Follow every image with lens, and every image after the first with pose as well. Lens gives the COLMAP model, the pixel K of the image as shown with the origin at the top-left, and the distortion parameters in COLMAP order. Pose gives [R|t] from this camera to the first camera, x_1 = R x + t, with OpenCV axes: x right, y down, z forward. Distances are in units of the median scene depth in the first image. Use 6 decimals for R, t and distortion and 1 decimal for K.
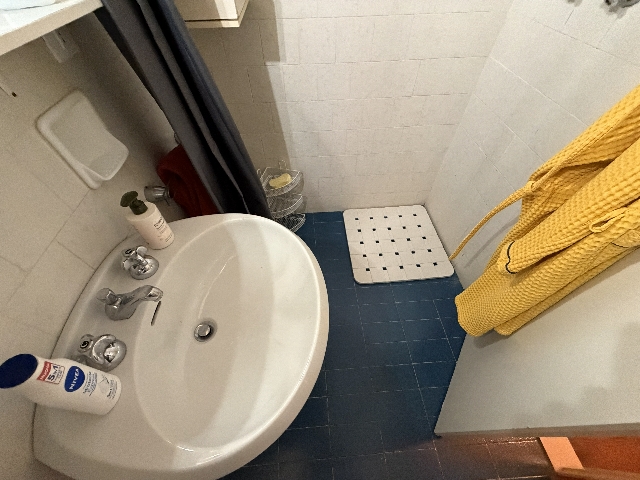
lens RADIAL K [[254.6, 0, 319.6], [0, 254.6, 242.0], [0, 0, 1]] dist [-0.002019, 0.000220]
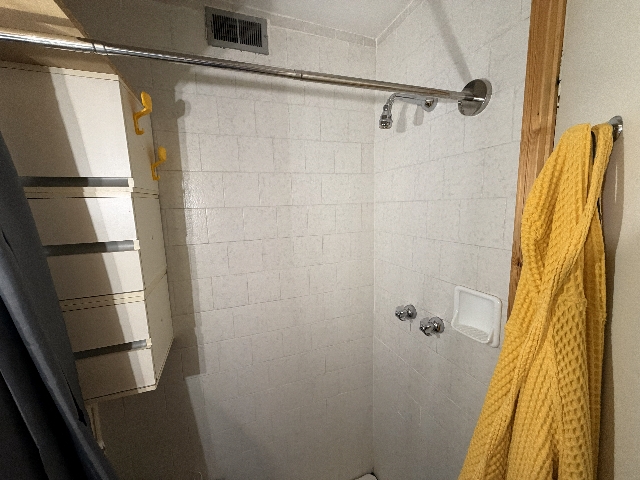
lens RADIAL K [[254.6, 0, 319.9], [0, 254.6, 239.3], [0, 0, 1]] dist [-0.002019, 0.000220]
pose [[0.958198, -0.059736, 0.279802, 0.049380], [0.239307, 0.703339, -0.669363, -0.211717], [-0.156810, 0.708341, 0.688233, -0.172090]]
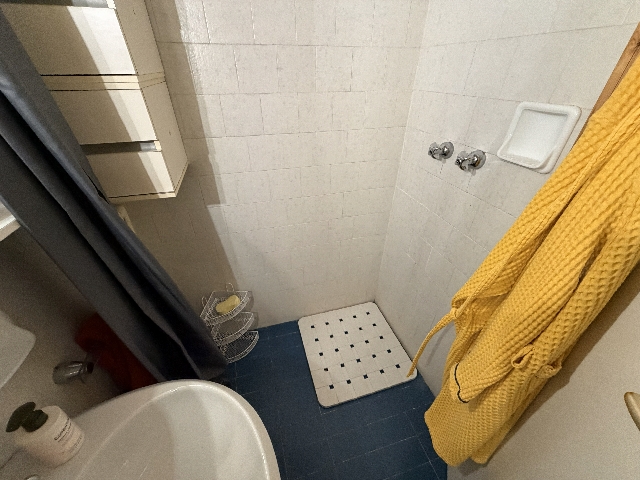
lens RADIAL K [[254.6, 0, 319.8], [0, 254.6, 240.6], [0, 0, 1]] dist [-0.002019, 0.000220]
pose [[0.978395, -0.105136, 0.178014, 0.041135], [0.155895, 0.940722, -0.301229, -0.126625], [-0.135791, 0.322473, 0.936788, -0.029807]]
